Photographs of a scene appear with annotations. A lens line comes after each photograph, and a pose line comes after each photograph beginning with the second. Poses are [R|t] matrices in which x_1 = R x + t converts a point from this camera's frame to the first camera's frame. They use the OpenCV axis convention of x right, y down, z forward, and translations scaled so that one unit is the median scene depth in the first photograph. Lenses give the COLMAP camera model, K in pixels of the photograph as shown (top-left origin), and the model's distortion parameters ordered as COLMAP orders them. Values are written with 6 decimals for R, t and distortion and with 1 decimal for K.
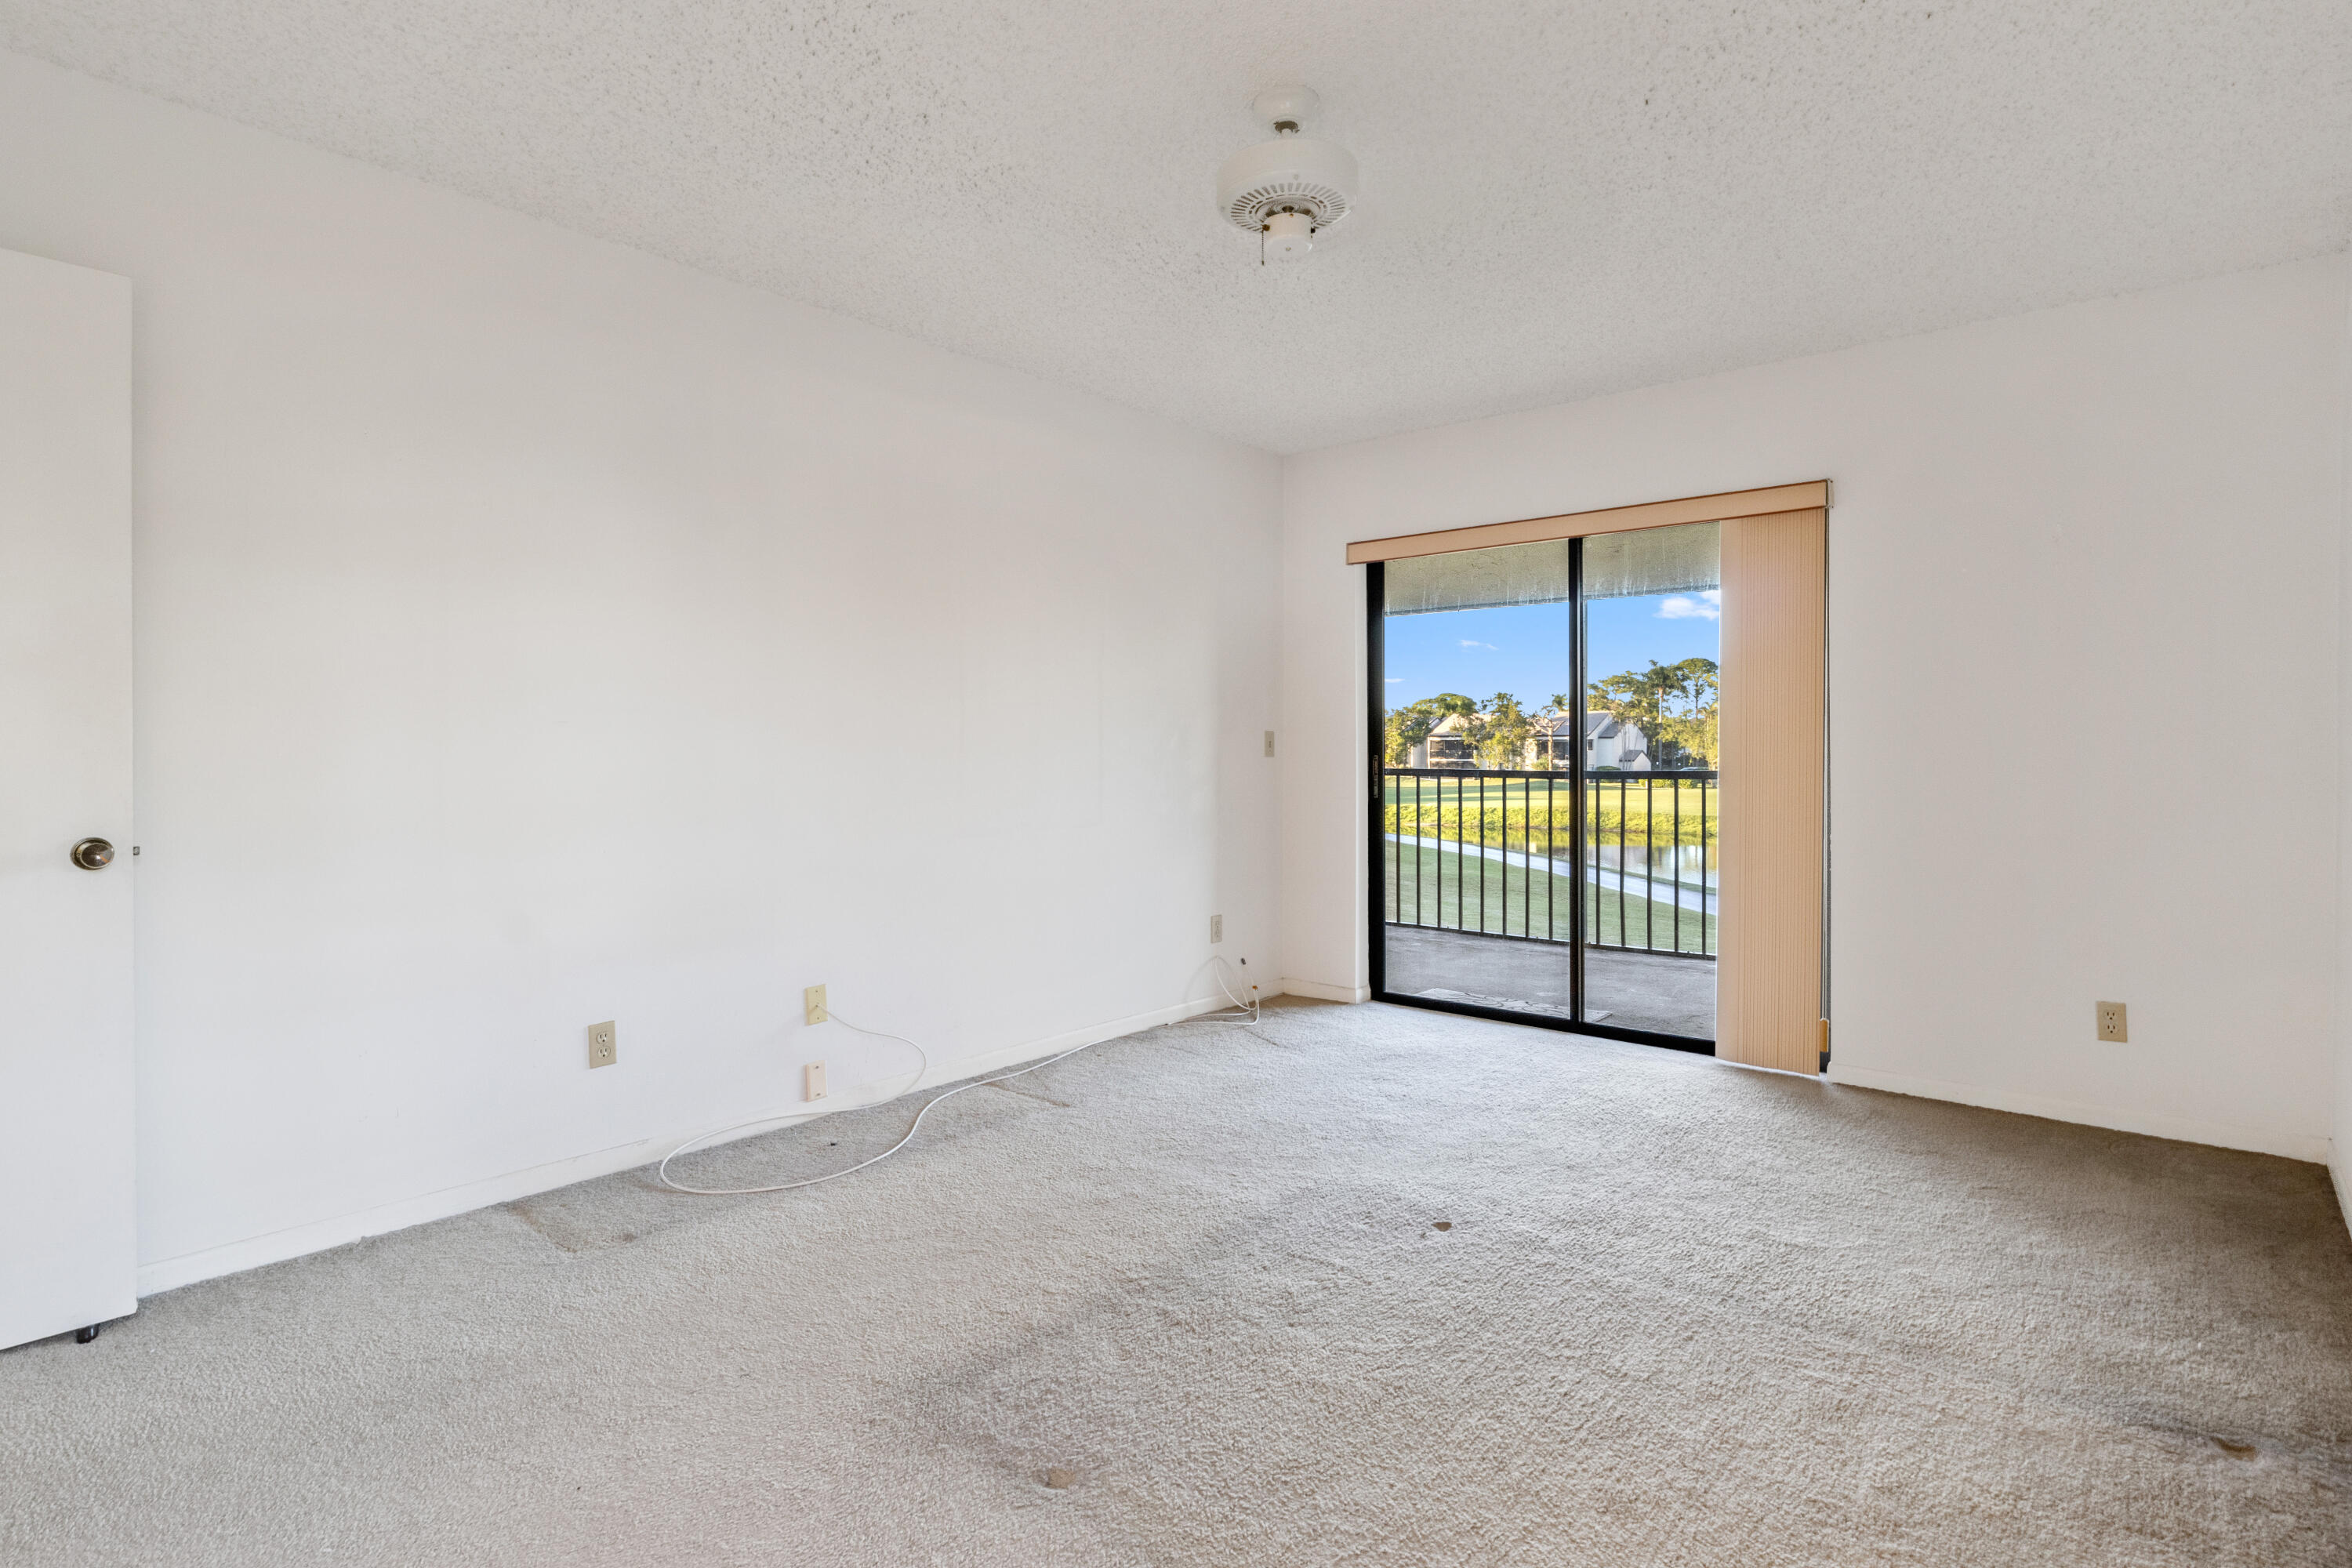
lens RADIAL K [[1185.6, 0, 1175.7], [0, 1185.6, 747.4], [0, 0, 1]] dist [-0.005015, -0.001050]
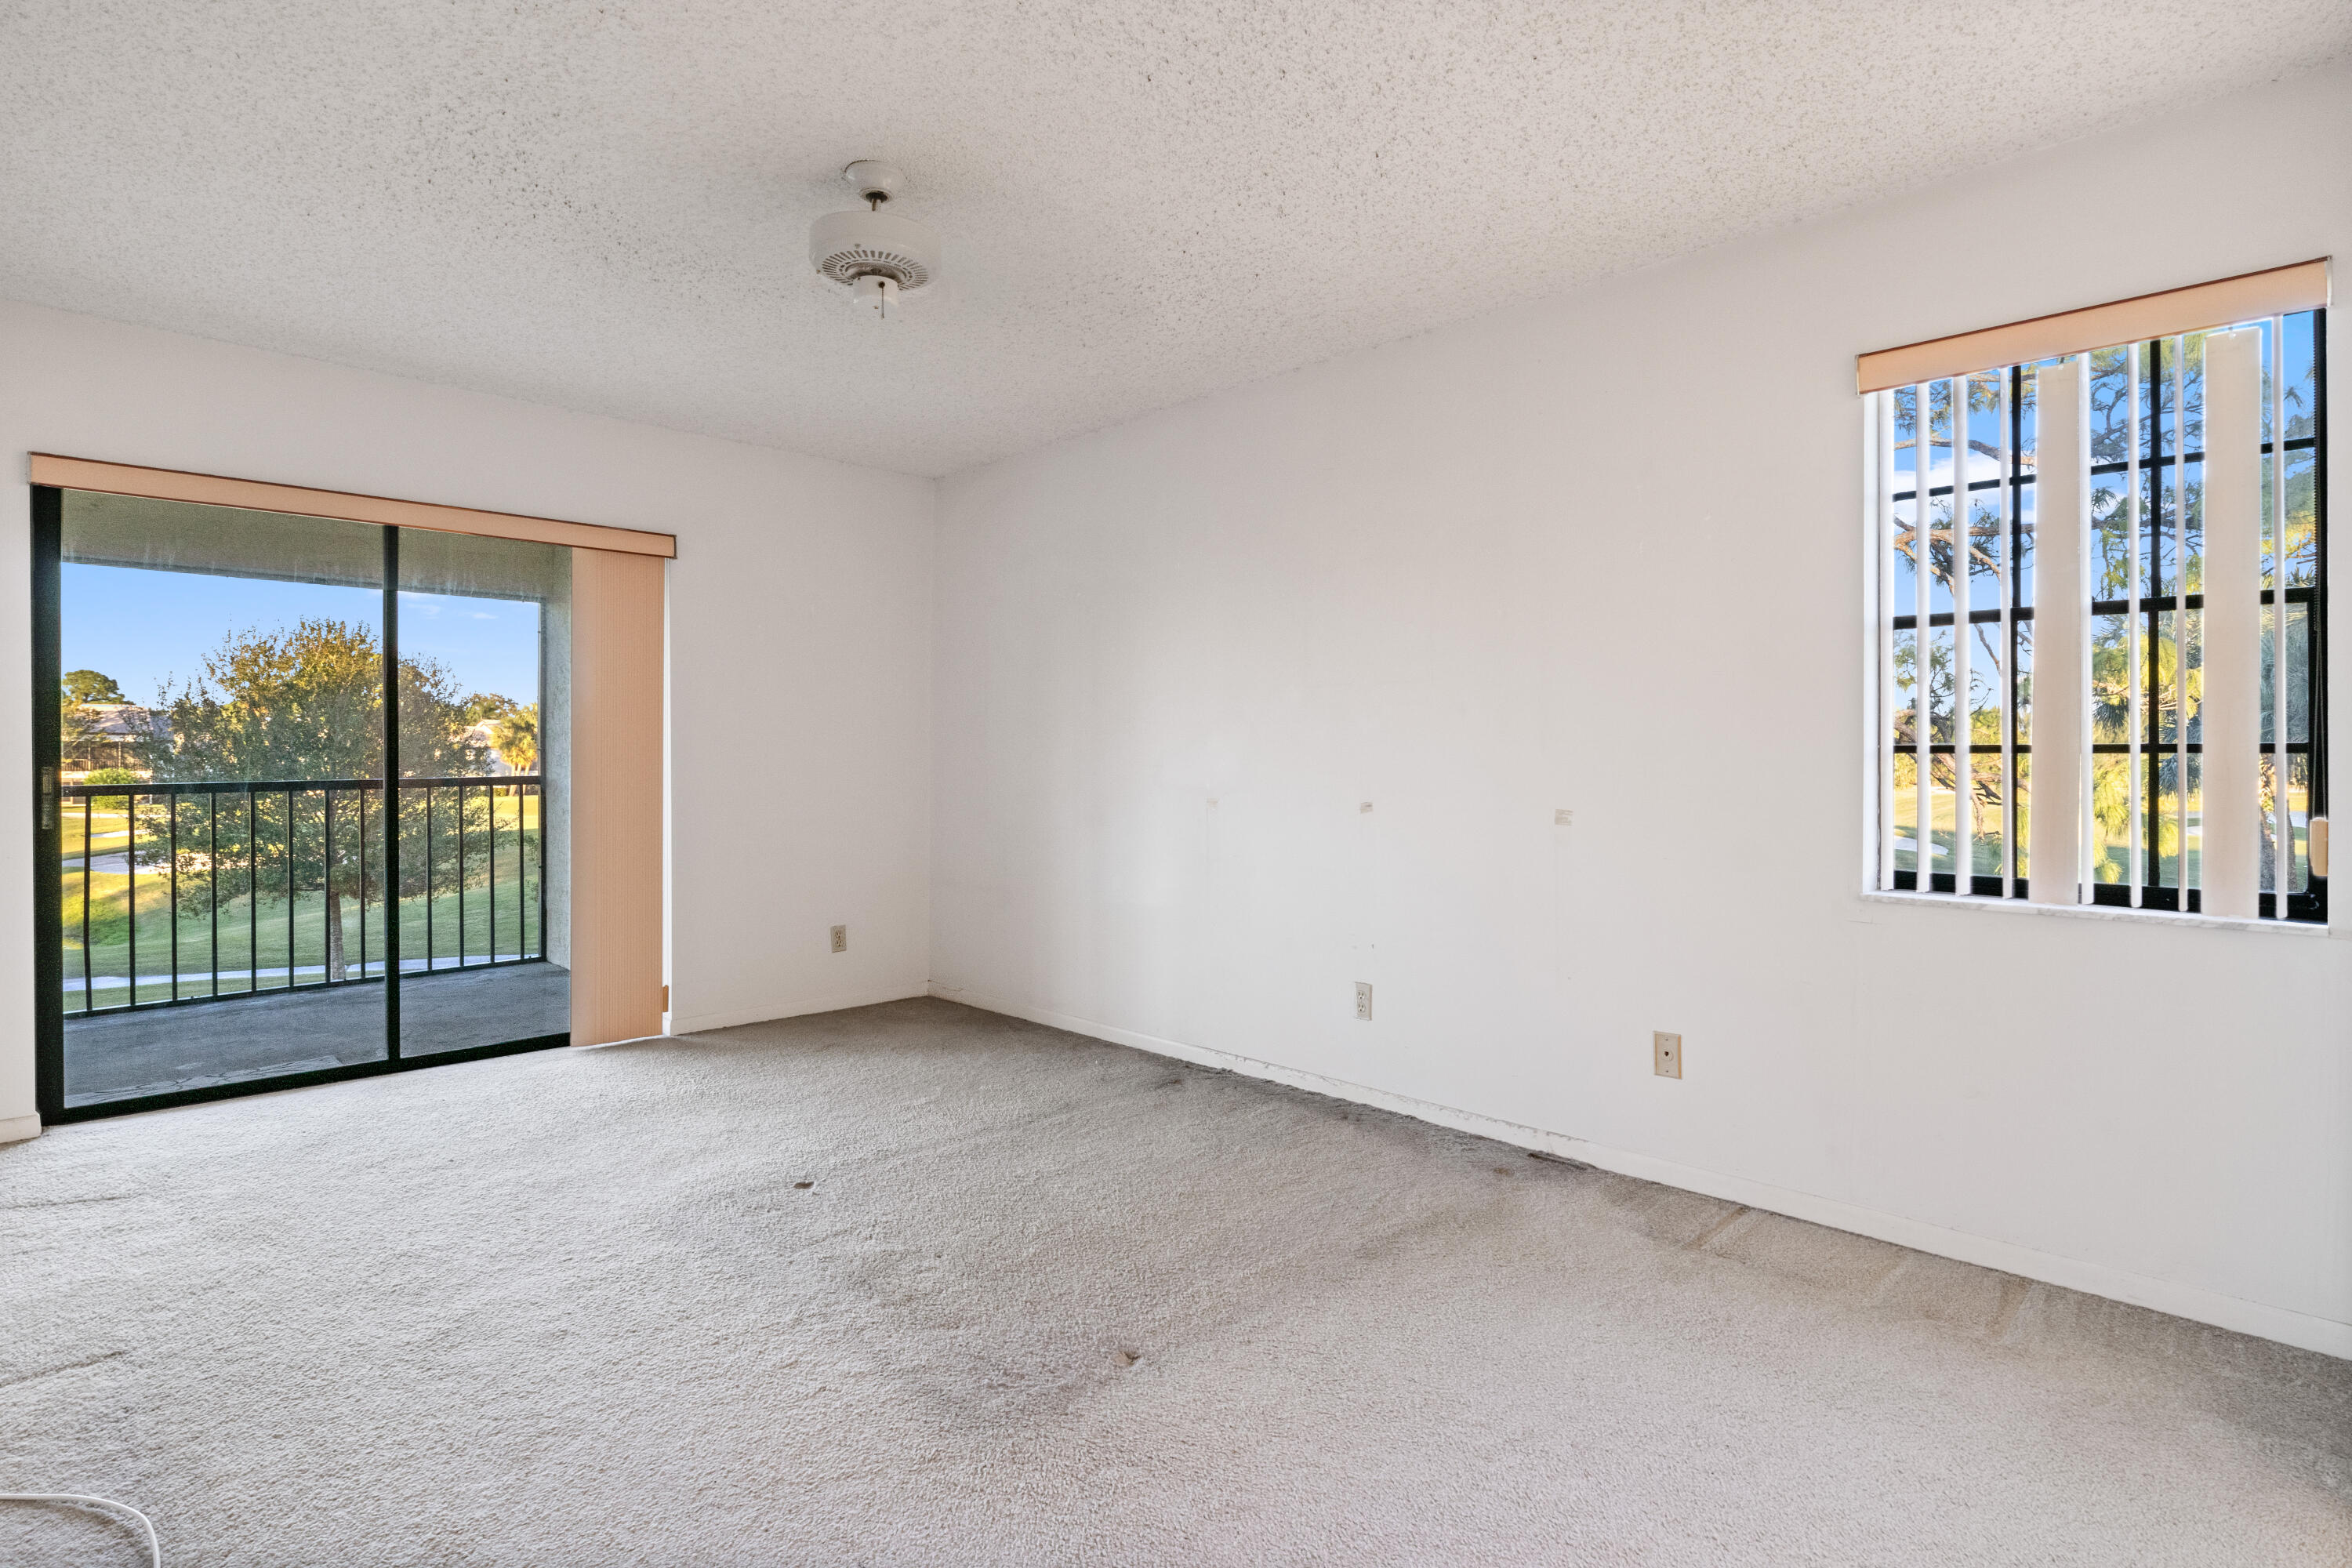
lens RADIAL K [[1185.6, 0, 1159.2], [0, 1185.6, 770.6], [0, 0, 1]] dist [-0.005015, -0.001050]
pose [[0.084276, -0.006818, 0.996419, -0.539624], [-0.000491, 0.999976, 0.006884, 0.003214], [-0.996442, -0.001070, 0.084270, 0.360374]]
